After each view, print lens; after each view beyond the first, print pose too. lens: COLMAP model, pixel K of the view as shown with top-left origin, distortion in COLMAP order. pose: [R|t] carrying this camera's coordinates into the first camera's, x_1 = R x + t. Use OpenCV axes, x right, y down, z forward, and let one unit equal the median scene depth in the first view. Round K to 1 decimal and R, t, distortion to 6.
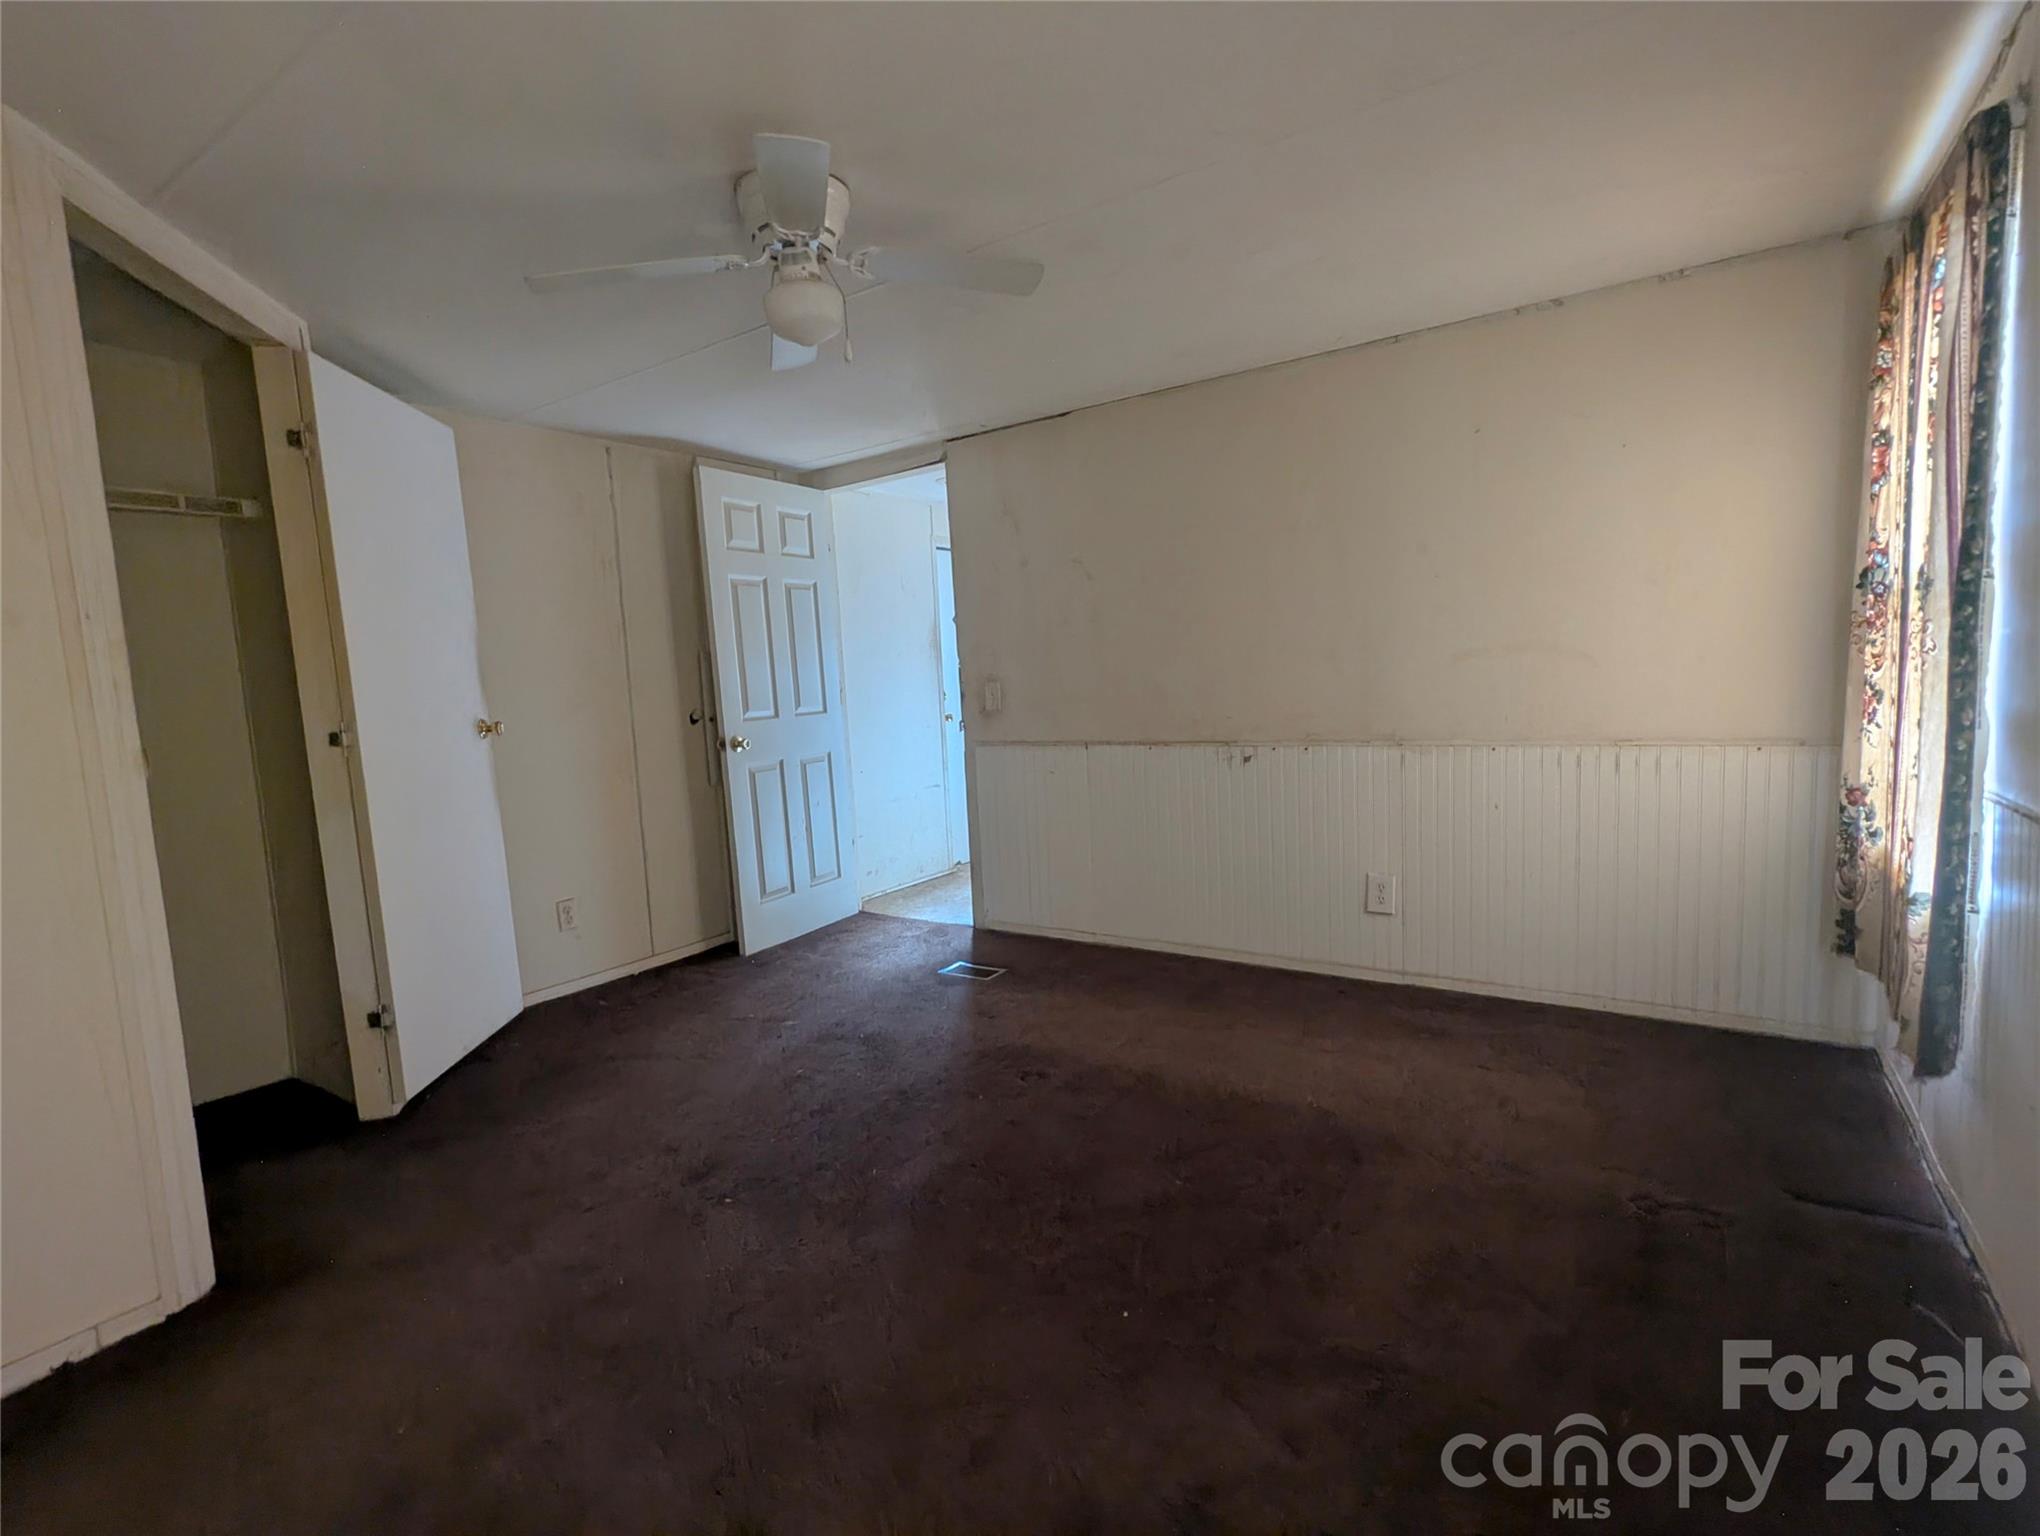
lens RADIAL K [[935.3, 0, 1062.1], [0, 935.3, 769.3], [0, 0, 1]] dist [-0.003745, 0.007523]
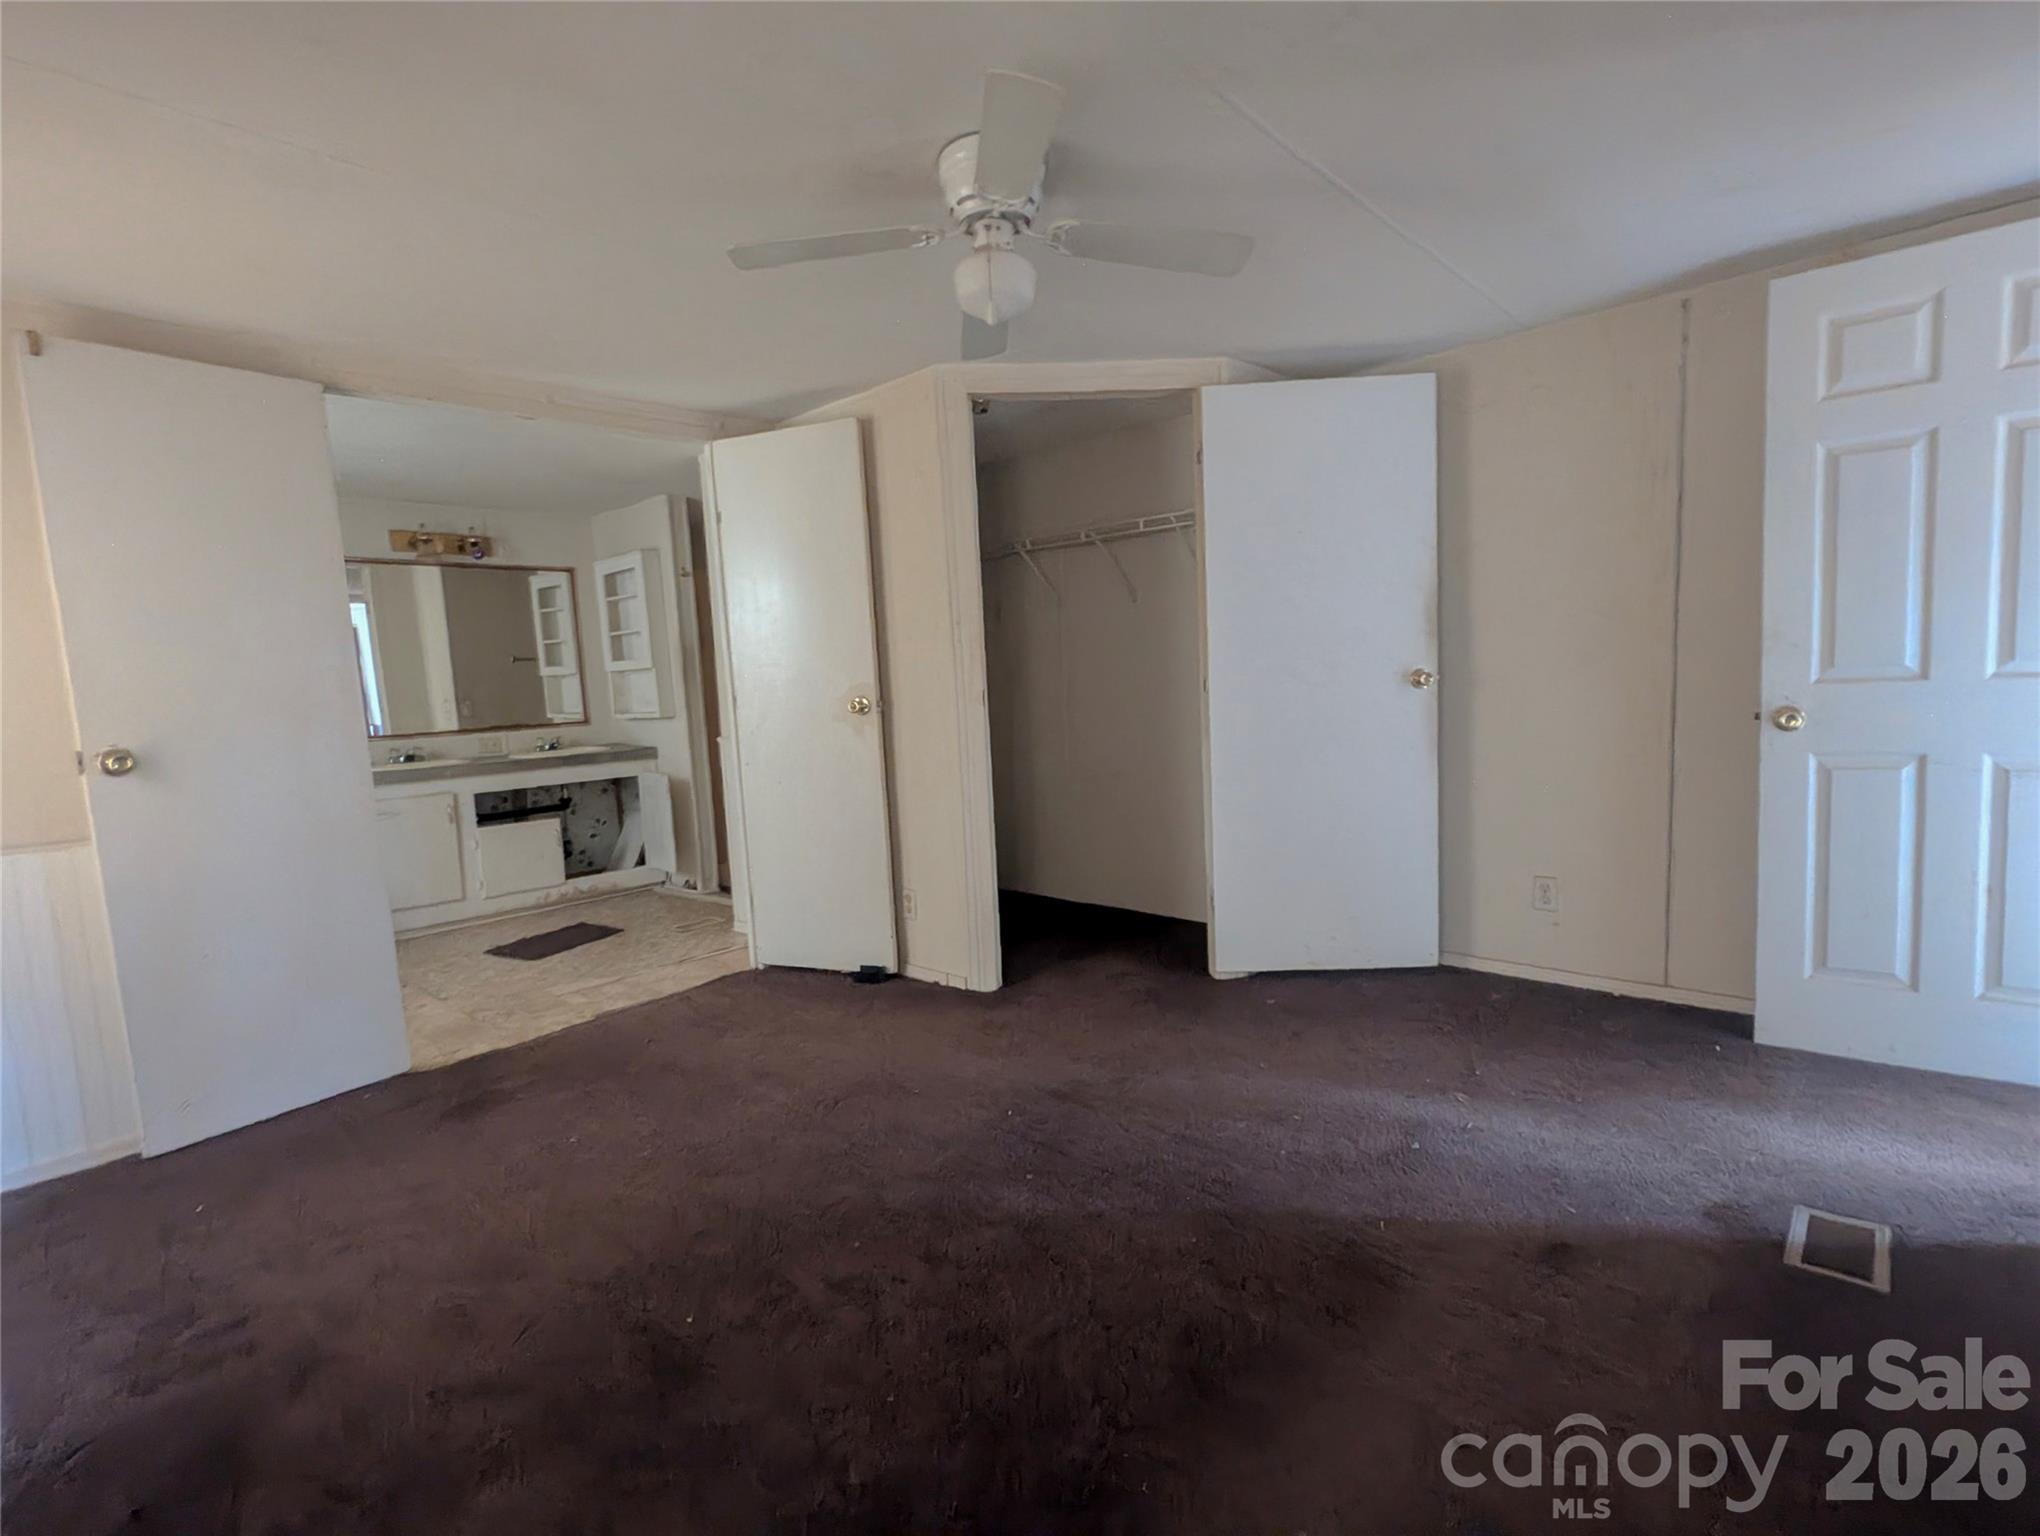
lens RADIAL K [[975.2, 0, 1065.0], [0, 975.2, 762.0], [0, 0, 1]] dist [0.001415, 0.000042]
pose [[-0.143140, 0.141732, -0.979501, 0.386299], [-0.046043, 0.987668, 0.149642, -0.076141], [0.988631, 0.066519, -0.134849, 0.631910]]
